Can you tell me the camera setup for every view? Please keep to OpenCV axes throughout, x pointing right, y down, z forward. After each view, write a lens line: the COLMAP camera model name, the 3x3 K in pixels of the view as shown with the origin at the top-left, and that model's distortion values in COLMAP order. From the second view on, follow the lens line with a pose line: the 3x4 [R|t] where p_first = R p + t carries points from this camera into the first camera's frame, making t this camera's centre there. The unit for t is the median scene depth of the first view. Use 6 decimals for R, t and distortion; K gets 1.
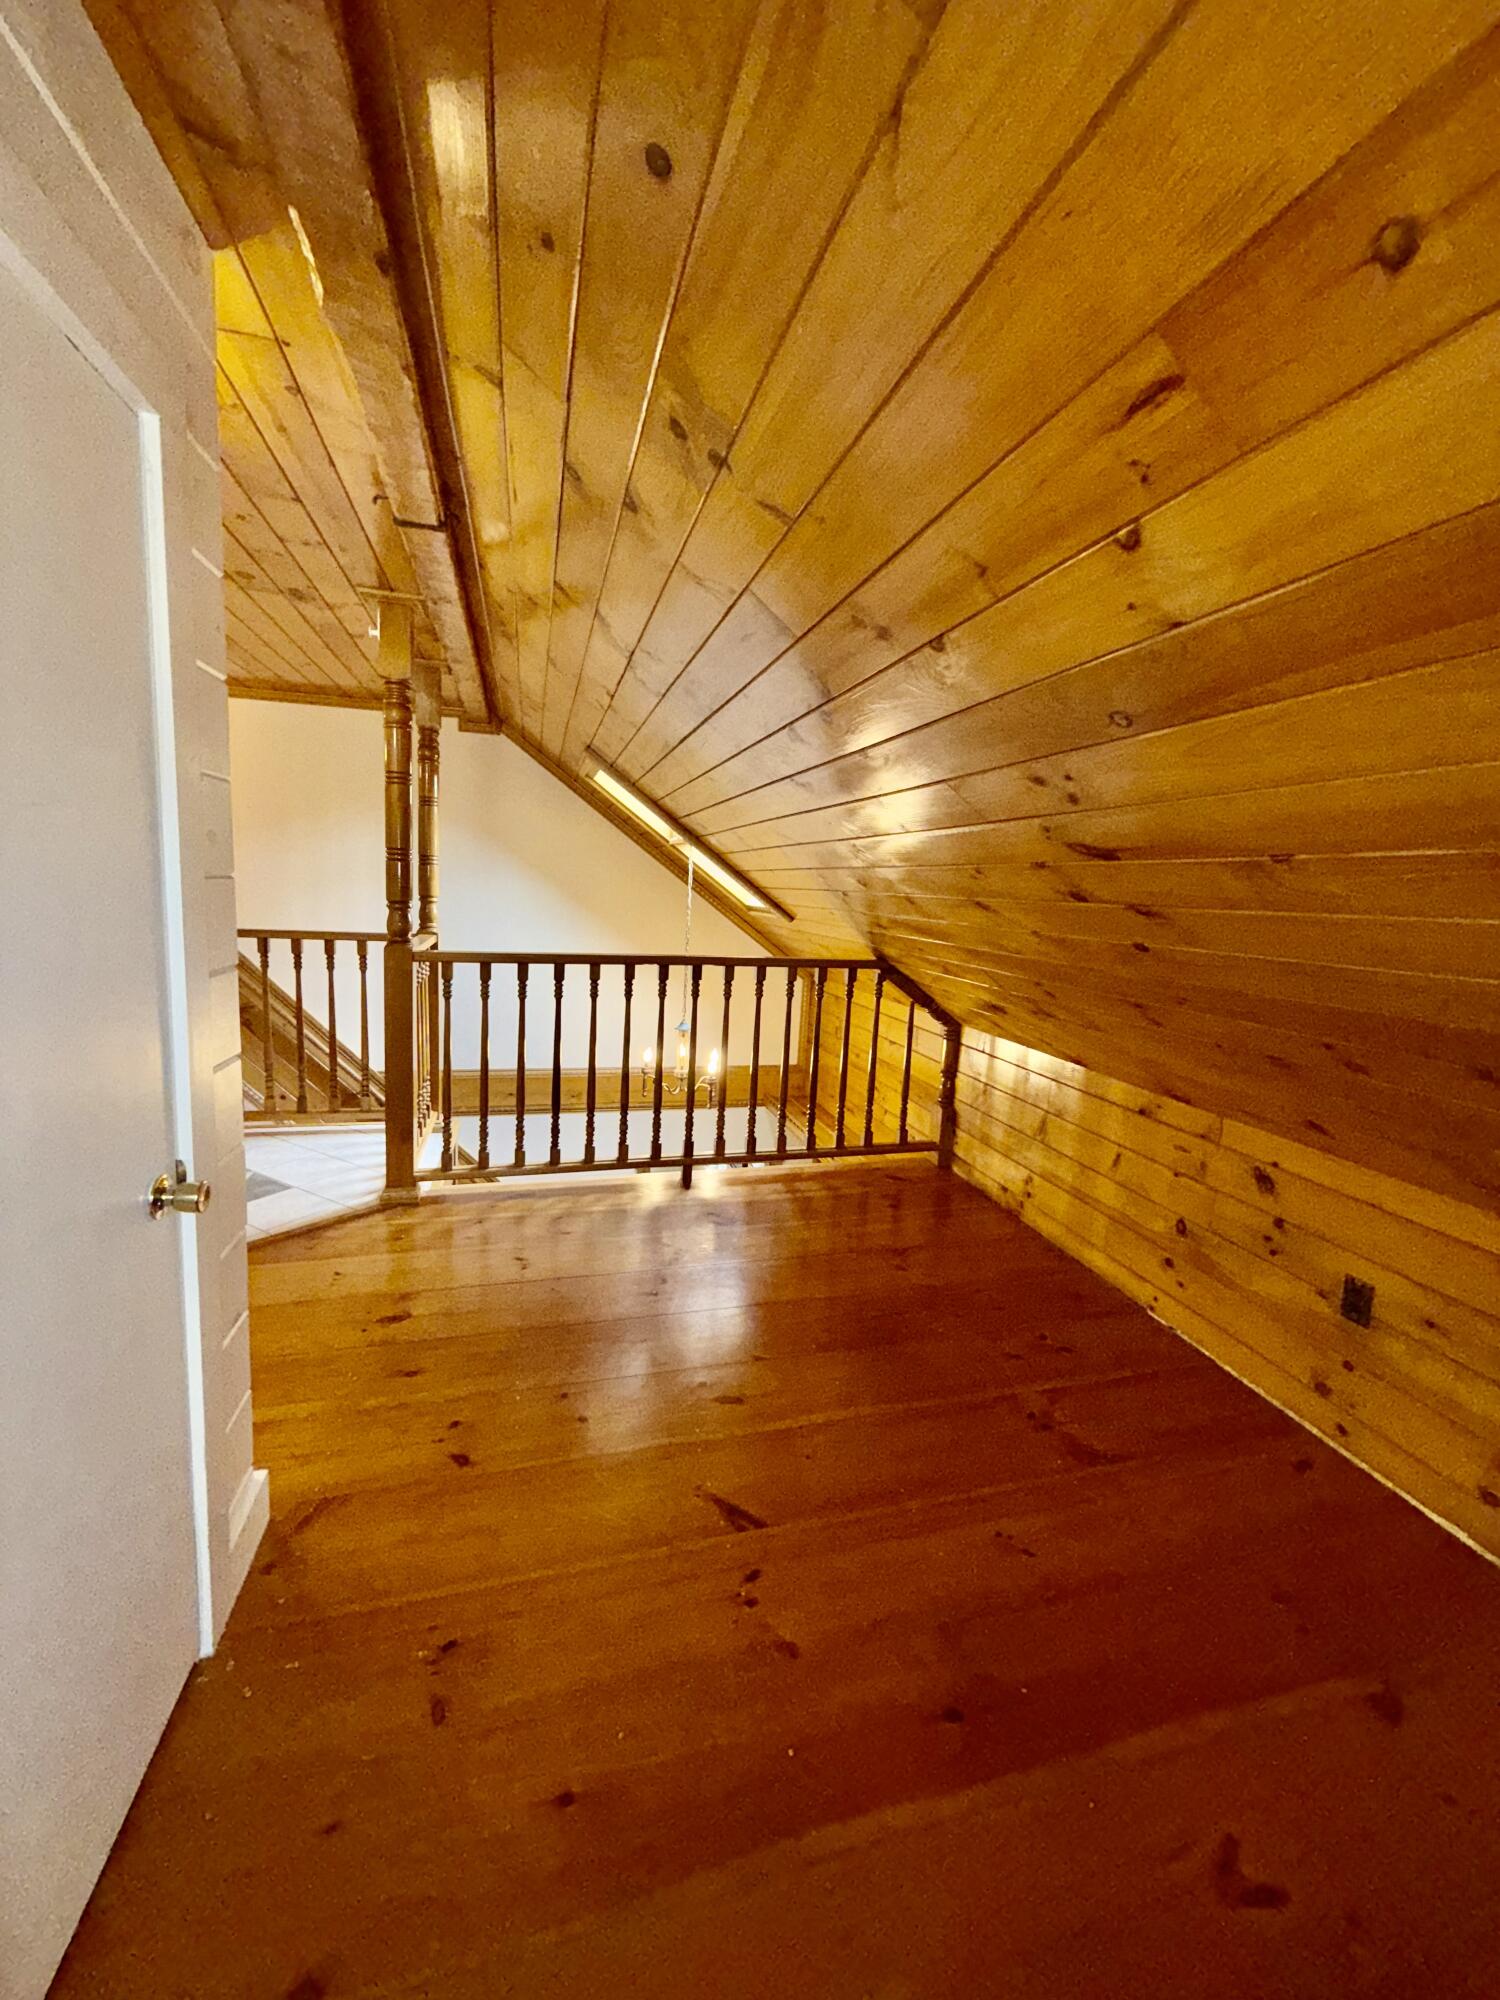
lens RADIAL K [[793.6, 0, 748.9], [0, 793.6, 1000.1], [0, 0, 1]] dist [-0.000045, 0.000011]
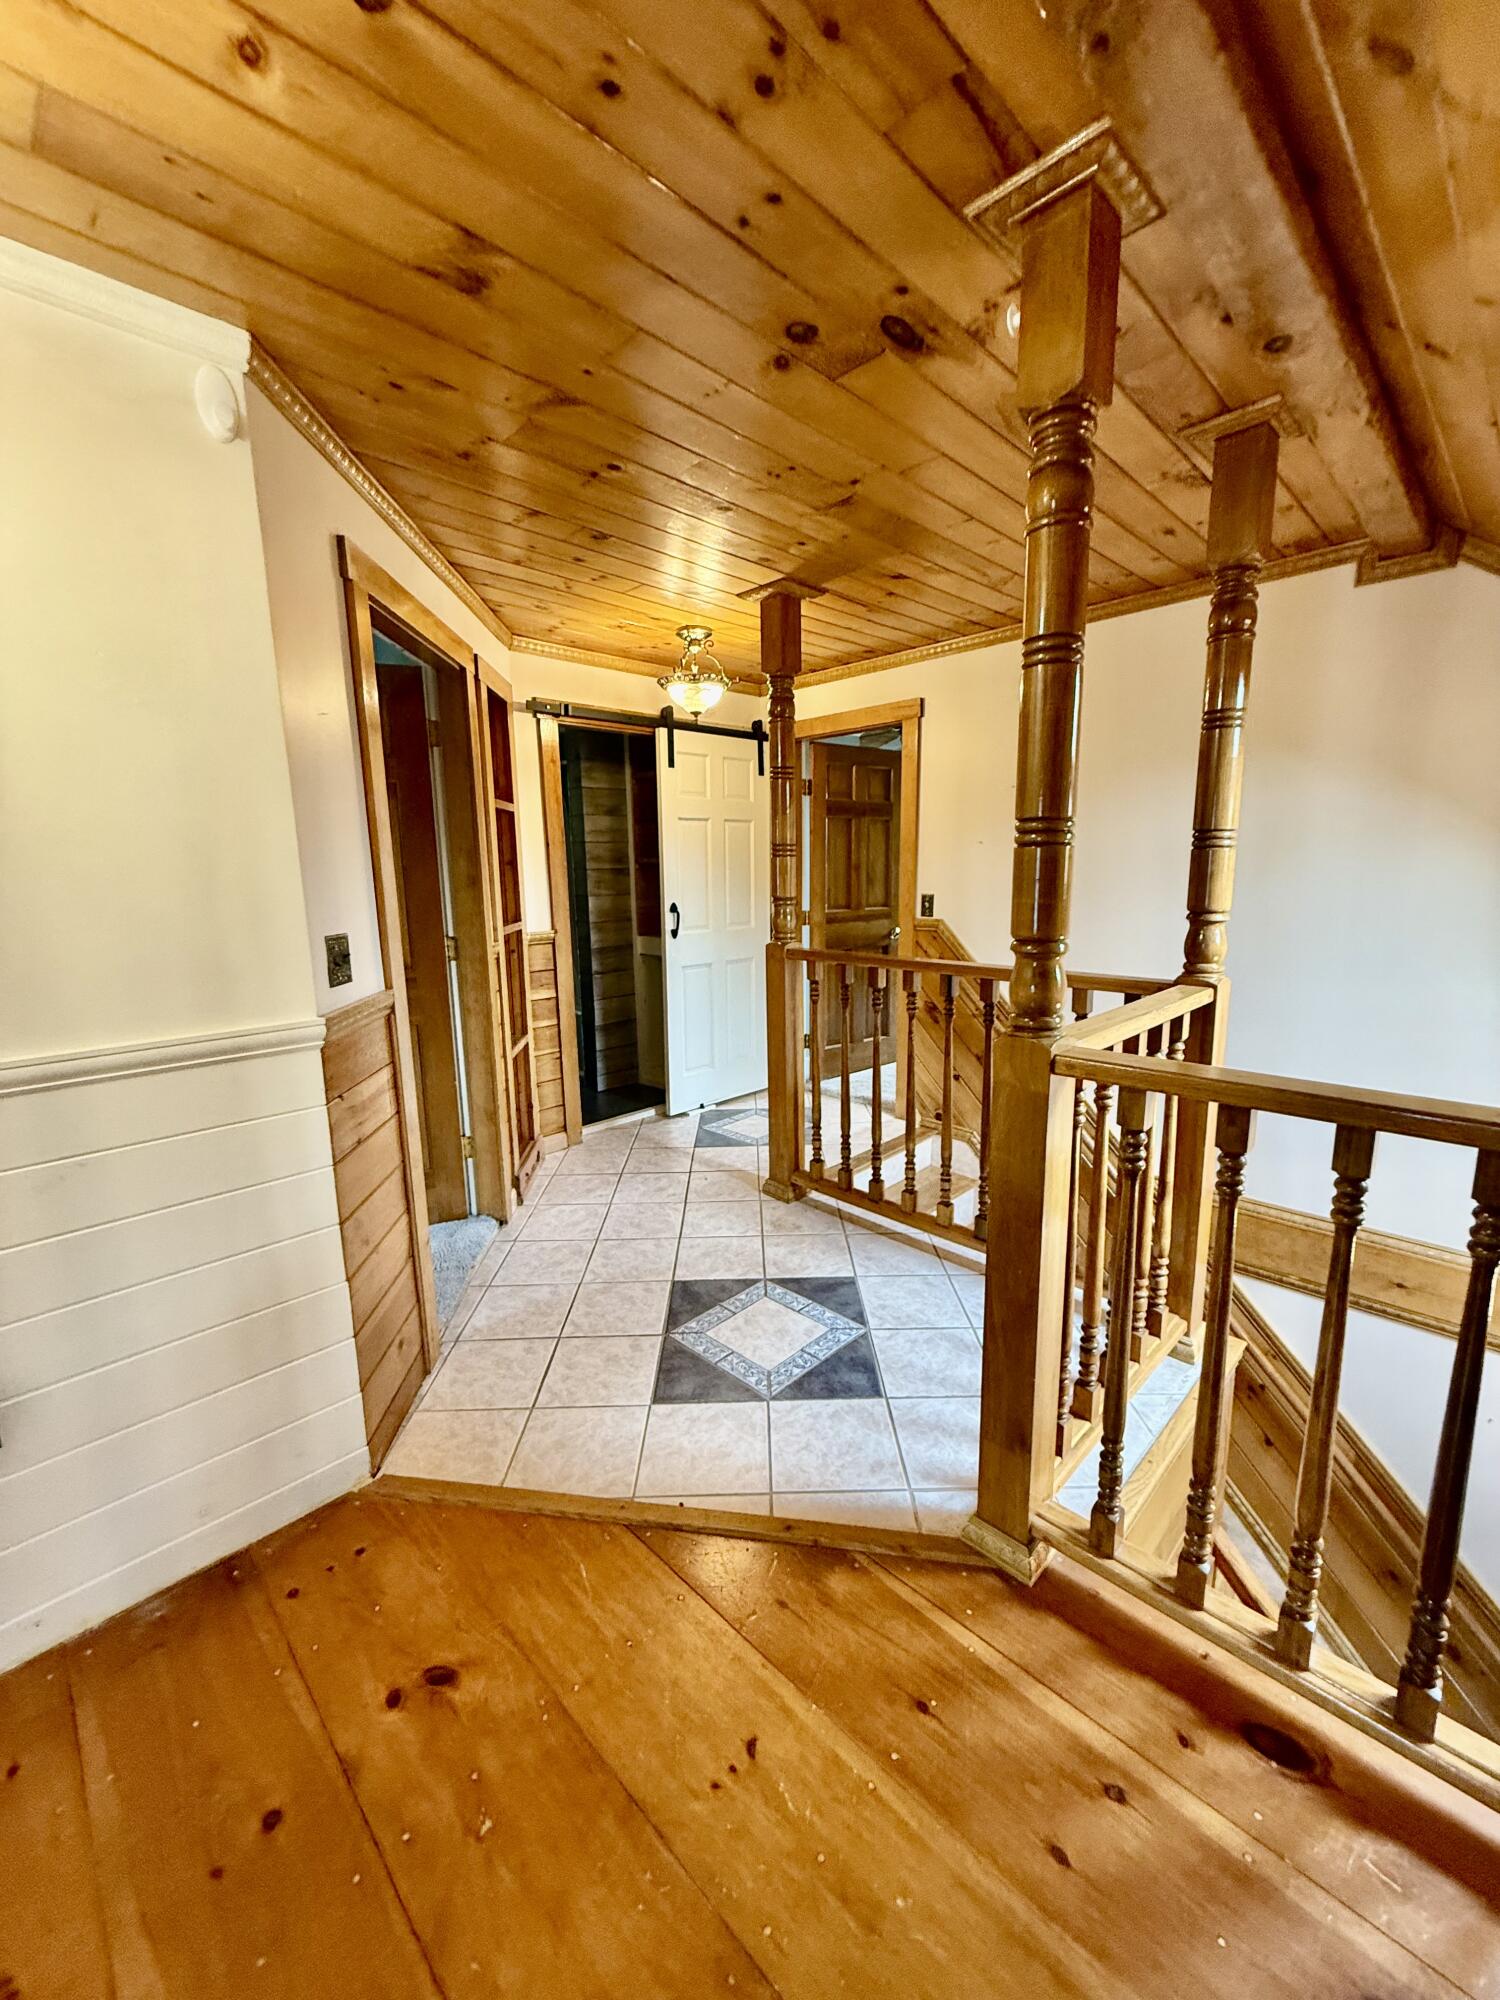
lens RADIAL K [[793.6, 0, 746.4], [0, 793.6, 1000.7], [0, 0, 1]] dist [-0.000045, 0.000011]
pose [[0.485048, 0.086290, -0.870220, -0.123105], [-0.083097, 0.995165, 0.052362, -0.093354], [0.870531, 0.046915, 0.489873, 0.608391]]
